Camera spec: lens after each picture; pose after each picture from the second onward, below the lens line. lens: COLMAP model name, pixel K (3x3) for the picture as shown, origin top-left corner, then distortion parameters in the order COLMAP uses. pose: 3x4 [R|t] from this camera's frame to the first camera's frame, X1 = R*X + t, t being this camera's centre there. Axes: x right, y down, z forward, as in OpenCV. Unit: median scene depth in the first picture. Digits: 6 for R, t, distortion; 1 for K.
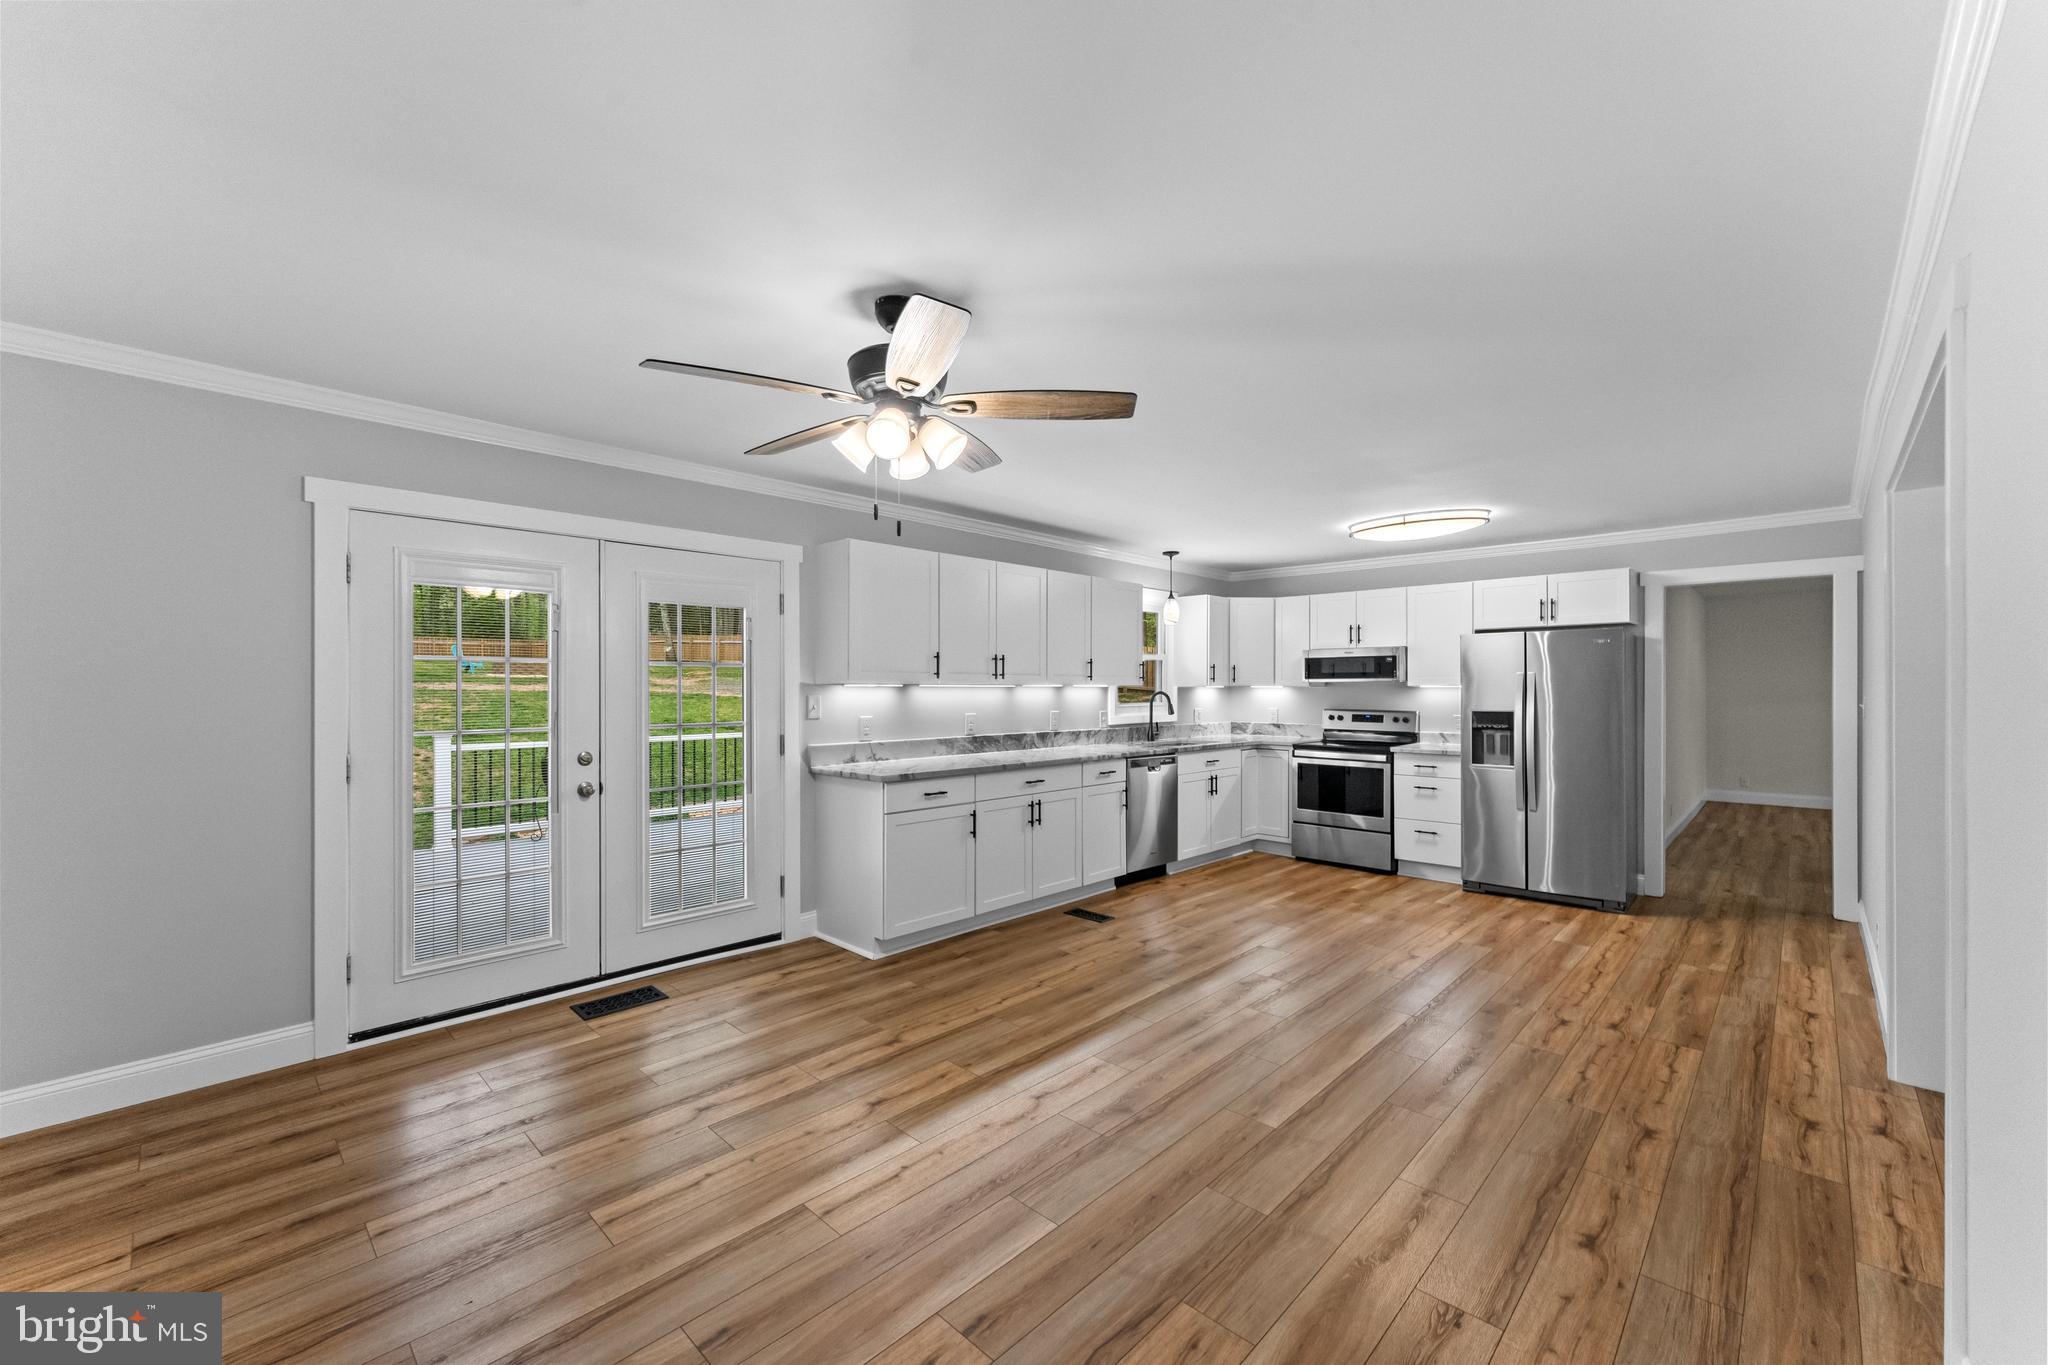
lens RADIAL K [[822.1, 0, 1015.7], [0, 822.1, 690.1], [0, 0, 1]] dist [0.003147, -0.000942]
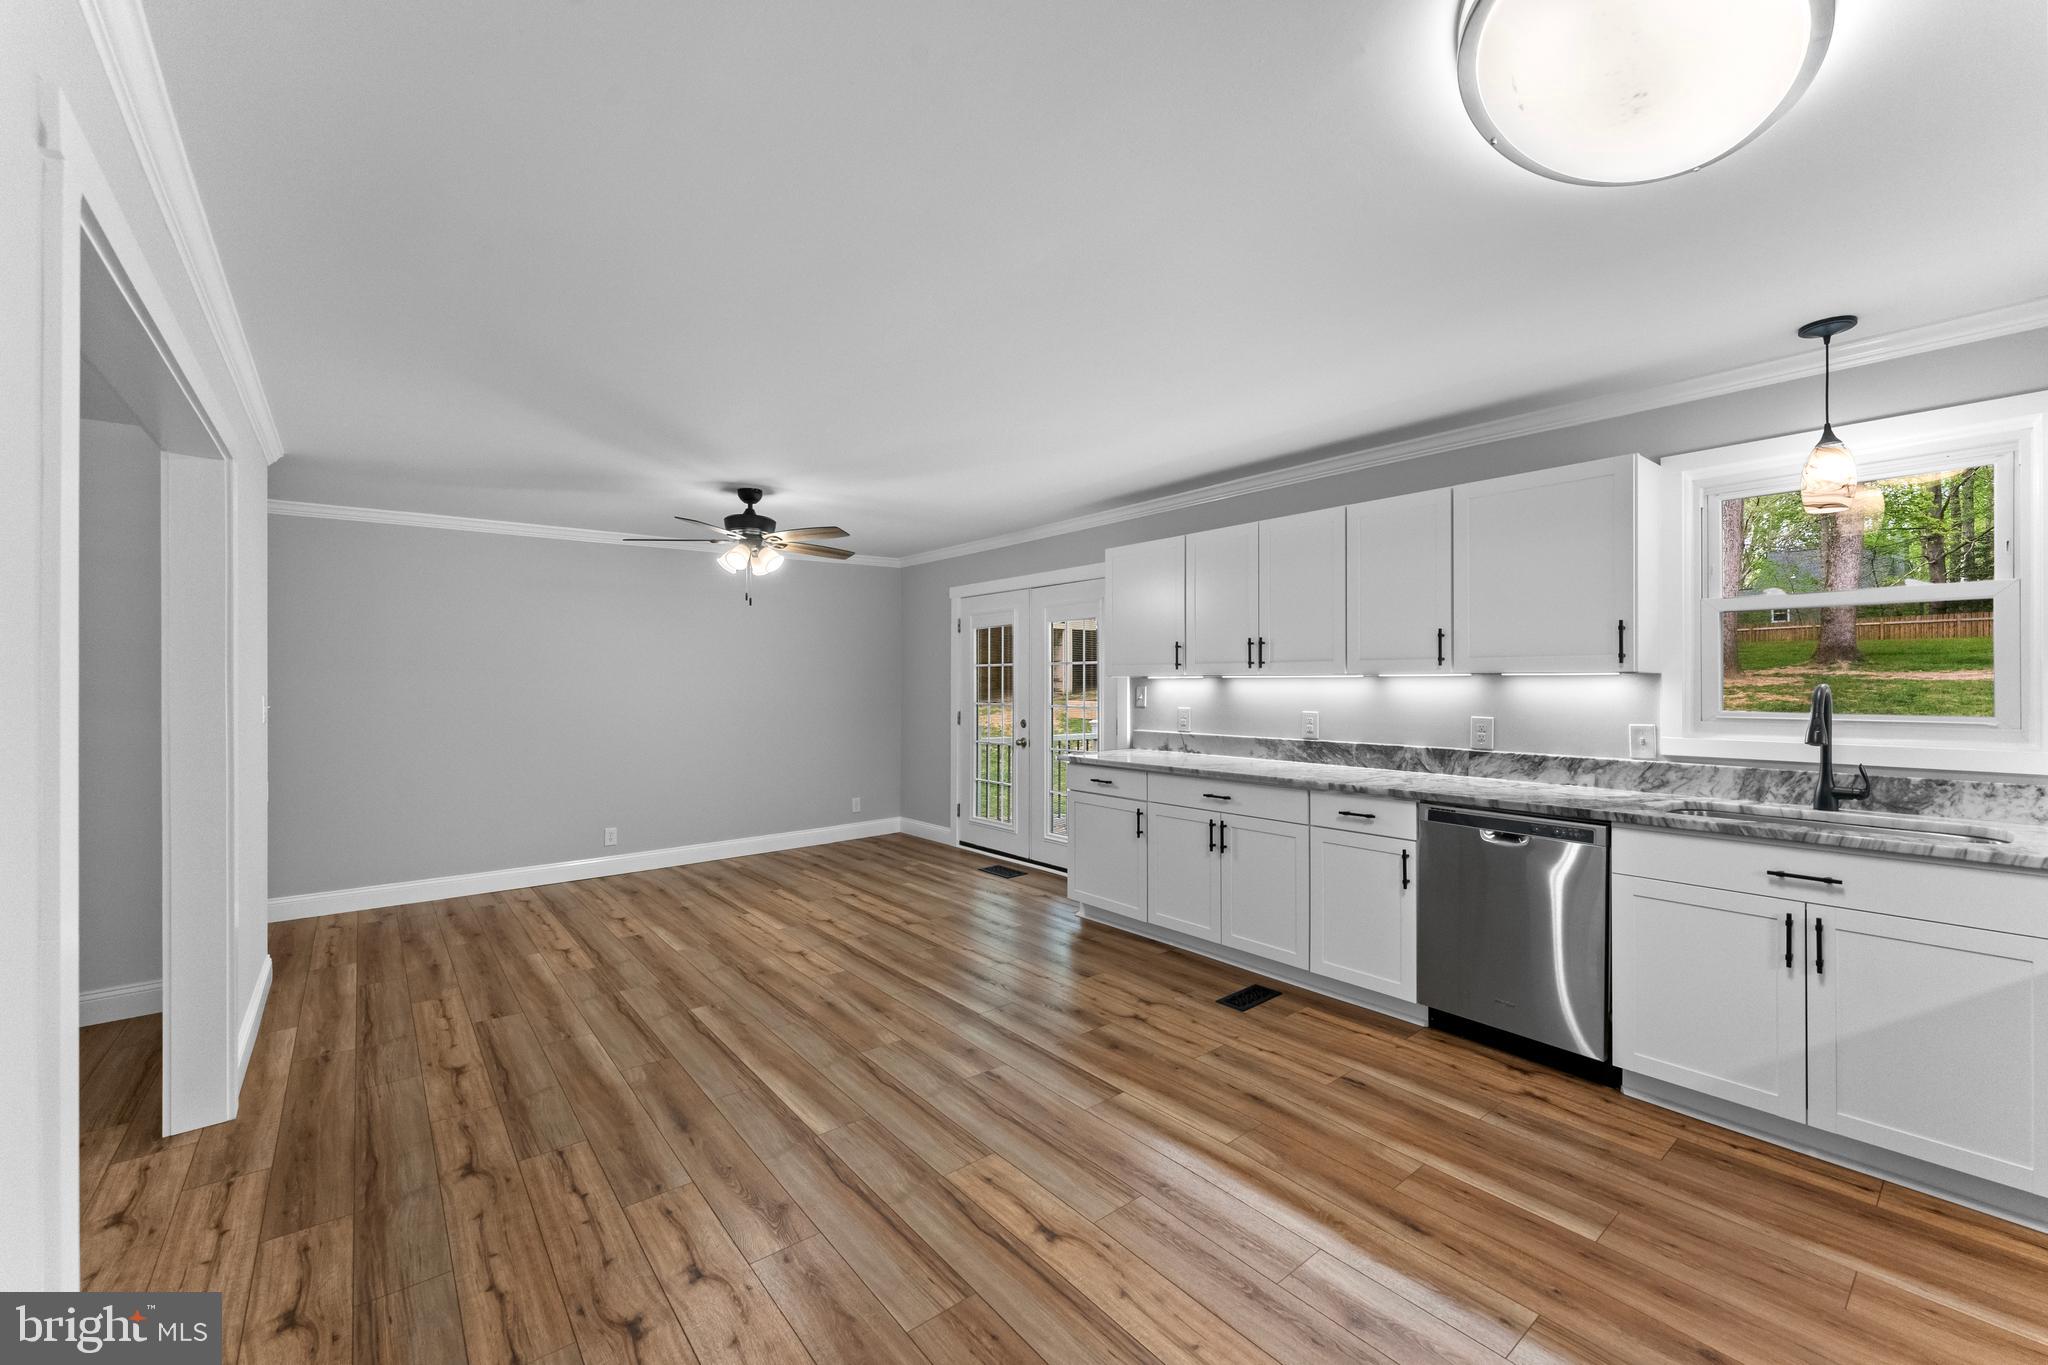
lens RADIAL K [[822.1, 0, 1011.1], [0, 822.1, 679.3], [0, 0, 1]] dist [0.003147, -0.000942]
pose [[-0.132983, -0.002004, -0.991116, 0.755123], [0.000560, 0.999998, -0.002097, -0.001016], [0.991118, -0.000834, -0.132982, 0.813532]]
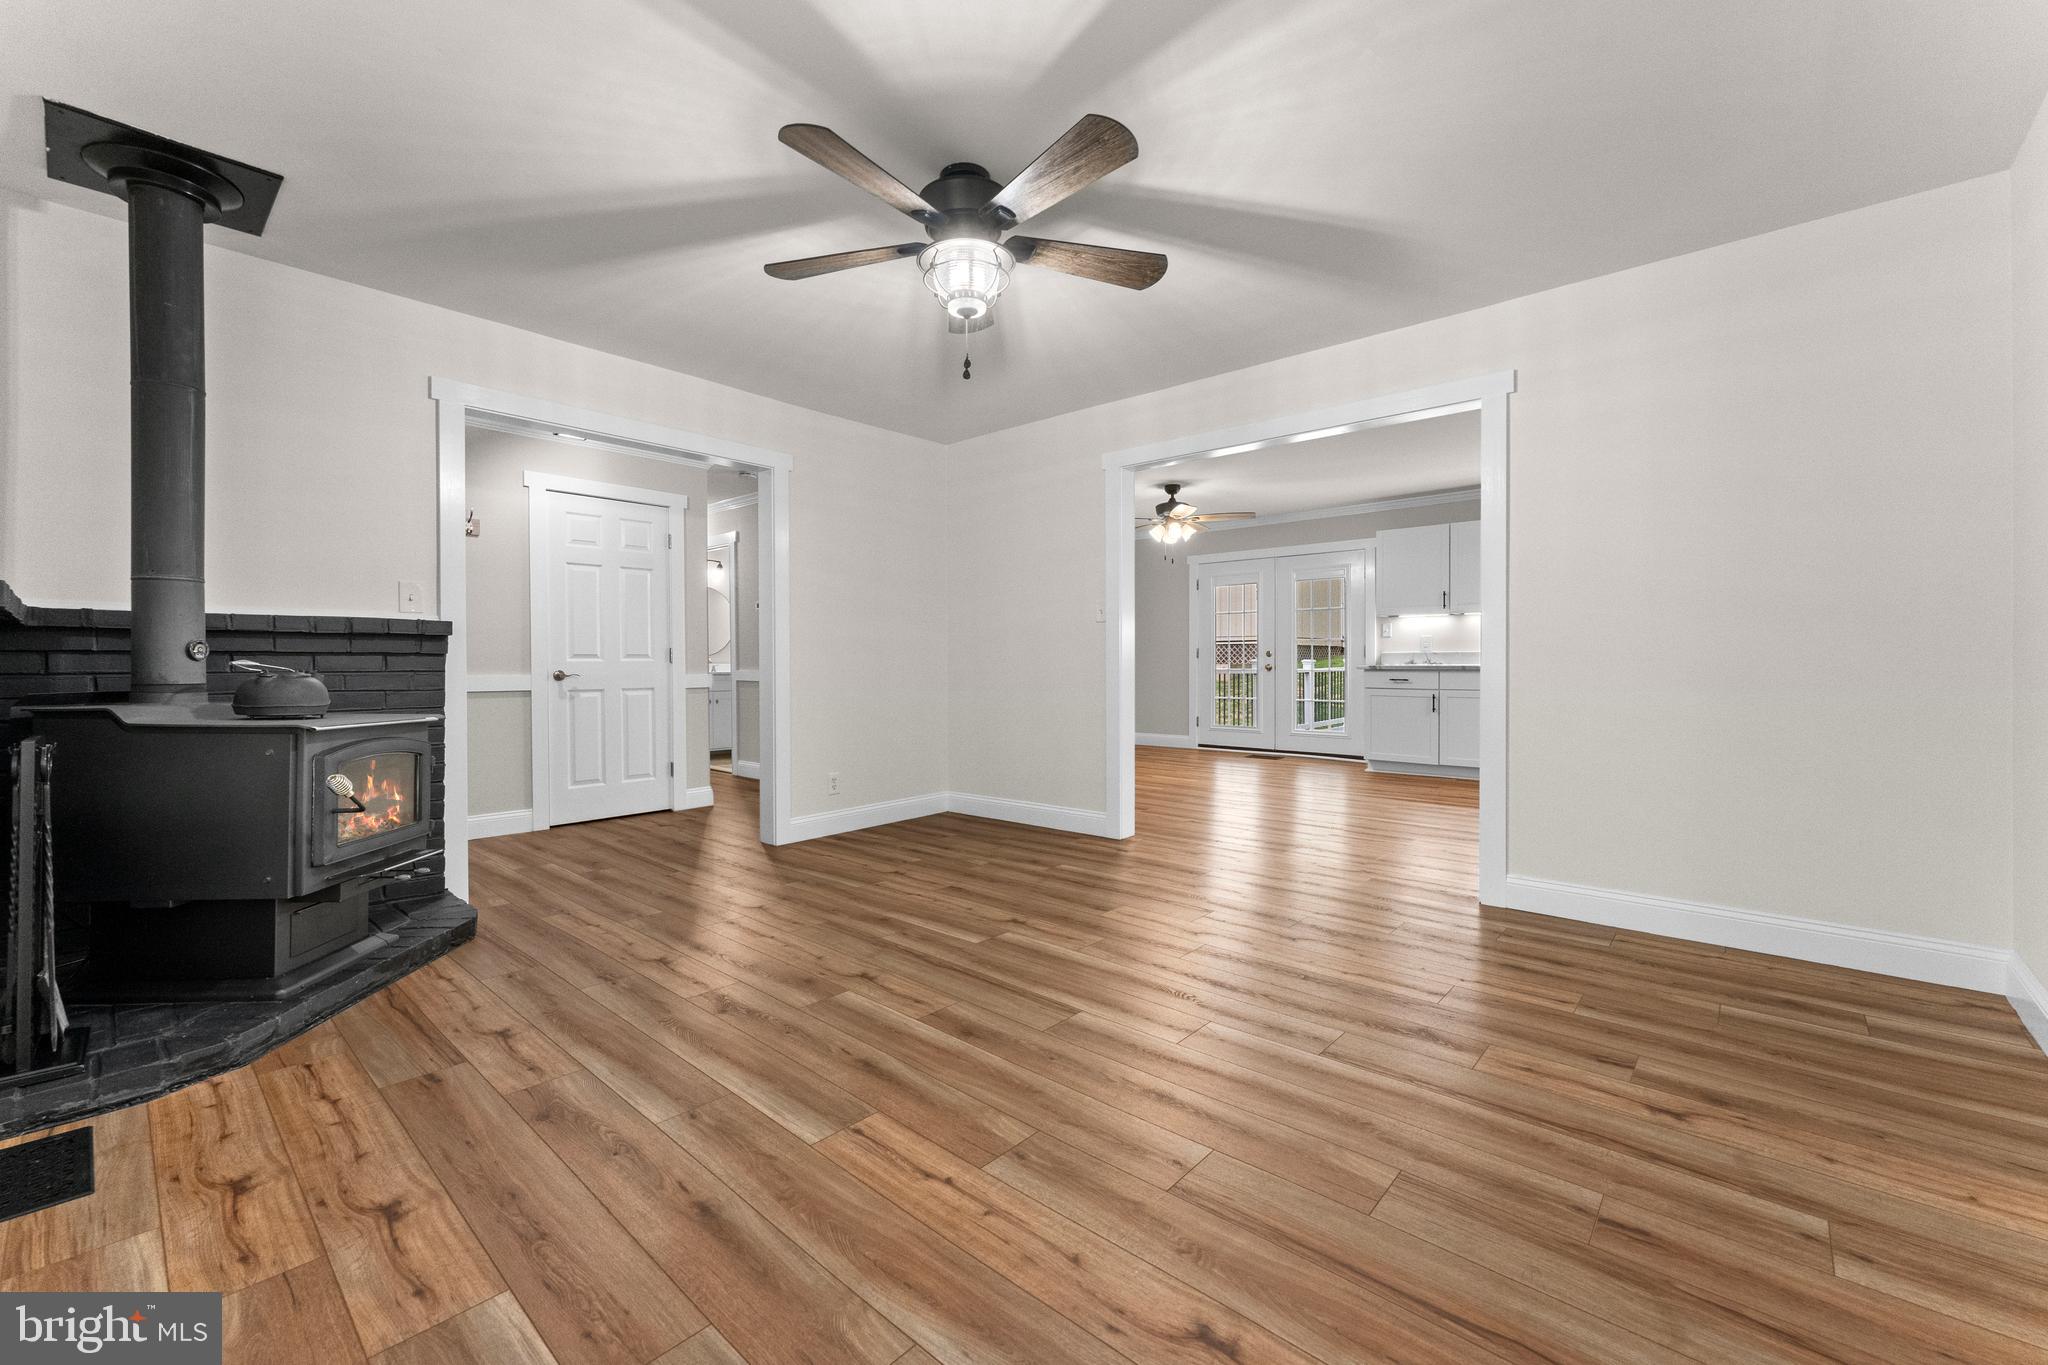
lens RADIAL K [[822.1, 0, 1013.1], [0, 822.1, 670.9], [0, 0, 1]] dist [0.003147, -0.000942]
pose [[0.029049, 0.012259, -0.999503, 1.207838], [0.002355, 0.999921, 0.012332, 0.068755], [0.999575, -0.002712, 0.029018, 0.145204]]
